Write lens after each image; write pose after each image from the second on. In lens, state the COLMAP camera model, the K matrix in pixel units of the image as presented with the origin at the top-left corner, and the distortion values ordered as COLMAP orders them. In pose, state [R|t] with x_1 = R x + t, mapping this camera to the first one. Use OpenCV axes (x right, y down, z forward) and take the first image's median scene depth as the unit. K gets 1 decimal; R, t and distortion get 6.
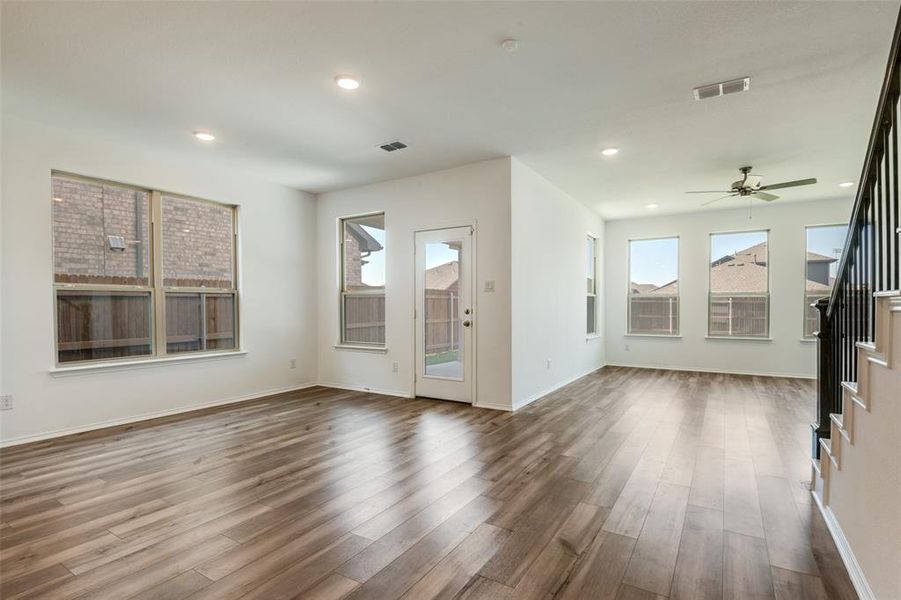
lens RADIAL K [[433.2, 0, 449.7], [0, 433.2, 305.9], [0, 0, 1]] dist [0.001093, -0.000458]
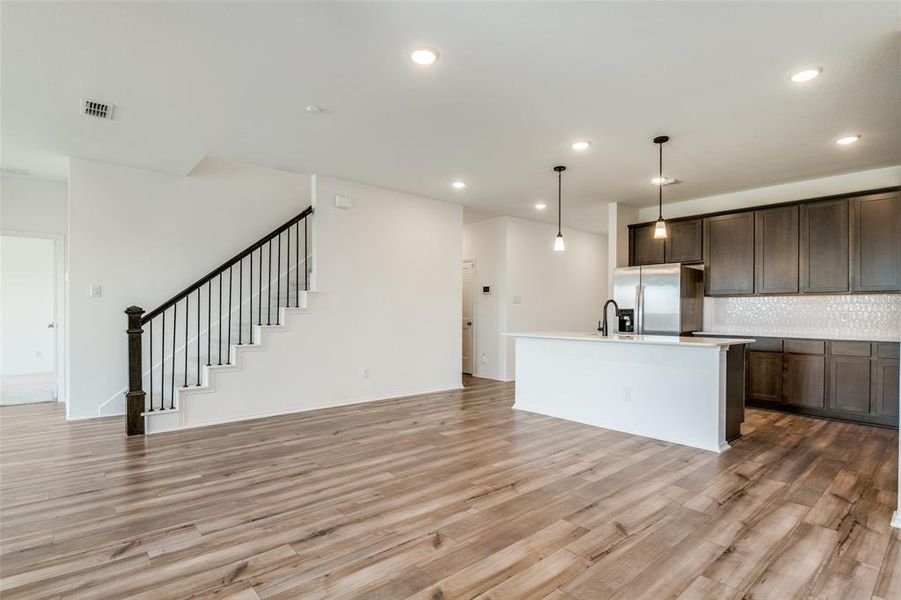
lens RADIAL K [[433.2, 0, 446.6], [0, 433.2, 314.2], [0, 0, 1]] dist [0.001093, -0.000458]
pose [[-0.954169, -0.001517, 0.299265, -0.543942], [0.002100, 0.999929, 0.011763, -0.005834], [-0.299261, 0.011852, -0.954098, 1.848796]]
